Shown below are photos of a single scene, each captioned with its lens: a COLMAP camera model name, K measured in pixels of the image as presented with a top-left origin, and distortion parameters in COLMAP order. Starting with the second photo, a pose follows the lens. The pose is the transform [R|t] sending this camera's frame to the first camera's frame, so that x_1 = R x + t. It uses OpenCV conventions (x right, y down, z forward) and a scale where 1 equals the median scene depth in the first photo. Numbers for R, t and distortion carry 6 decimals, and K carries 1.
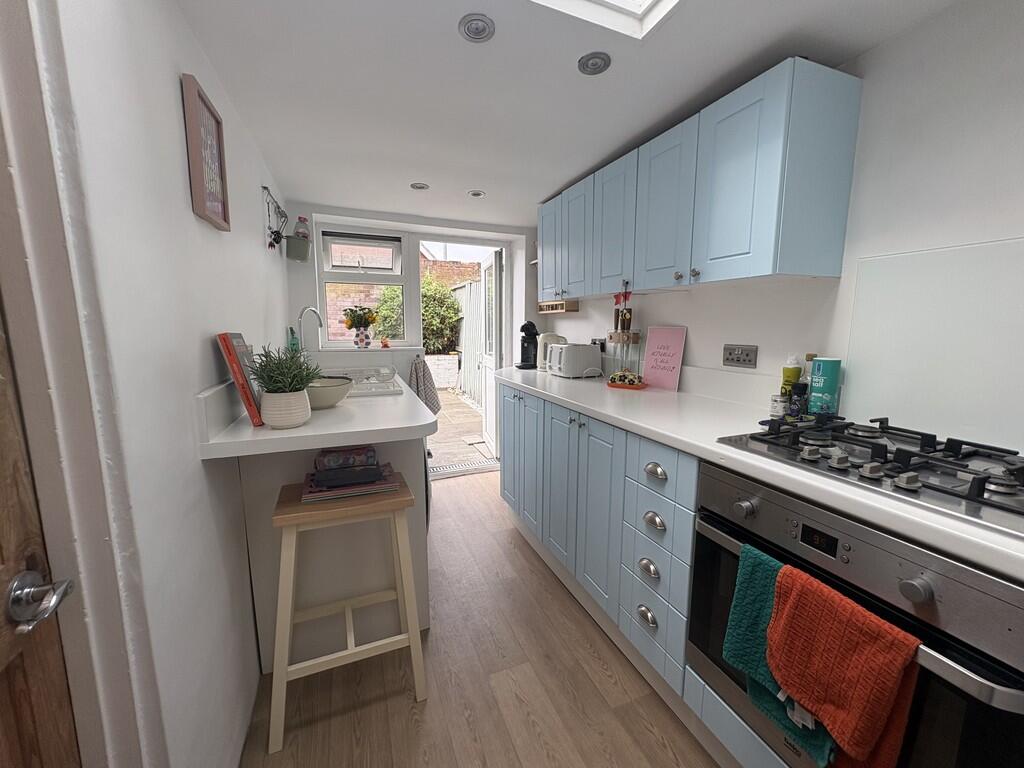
lens RADIAL K [[413.0, 0, 511.3], [0, 413.0, 378.4], [0, 0, 1]] dist [0.007389, 0.000513]
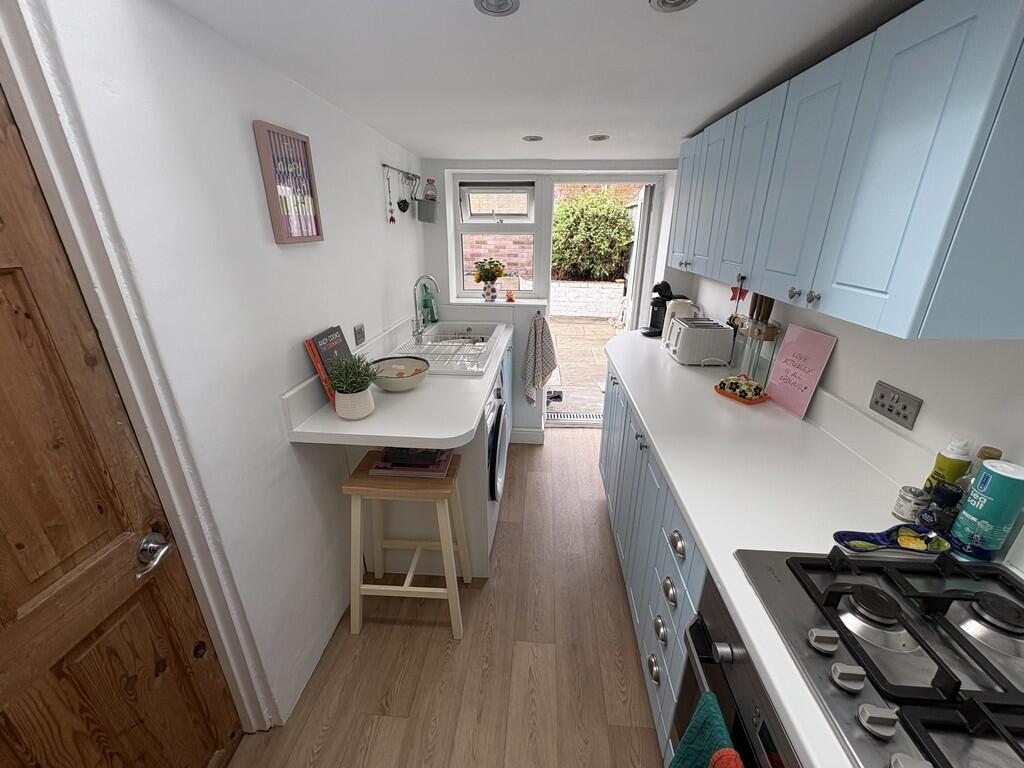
lens RADIAL K [[413.0, 0, 511.3], [0, 413.0, 378.4], [0, 0, 1]] dist [0.007389, 0.000513]
pose [[0.894245, 0.154937, -0.419905, 0.217426], [-0.055542, 0.969335, 0.239382, -0.186266], [0.444118, -0.190744, 0.875429, 0.096316]]
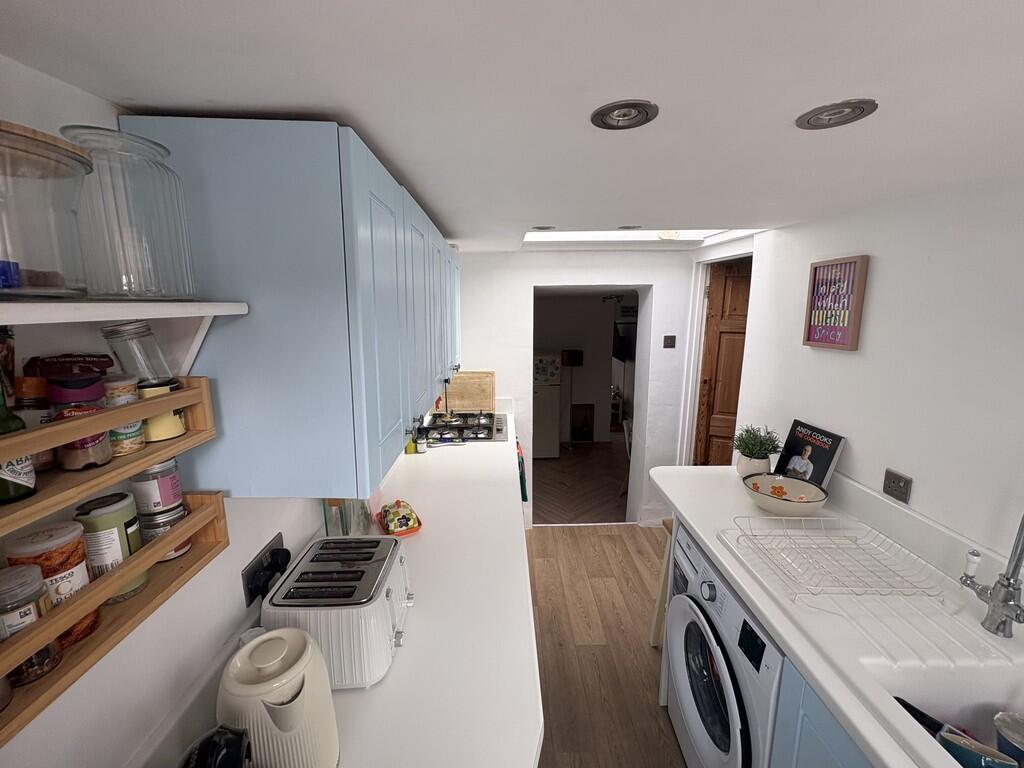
lens RADIAL K [[413.0, 0, 511.3], [0, 413.0, 378.4], [0, 0, 1]] dist [0.007389, 0.000513]
pose [[-0.930784, -0.062939, 0.360112, -0.150590], [0.049928, 0.953951, 0.295778, -0.432000], [-0.362145, 0.293285, -0.884780, 1.533773]]
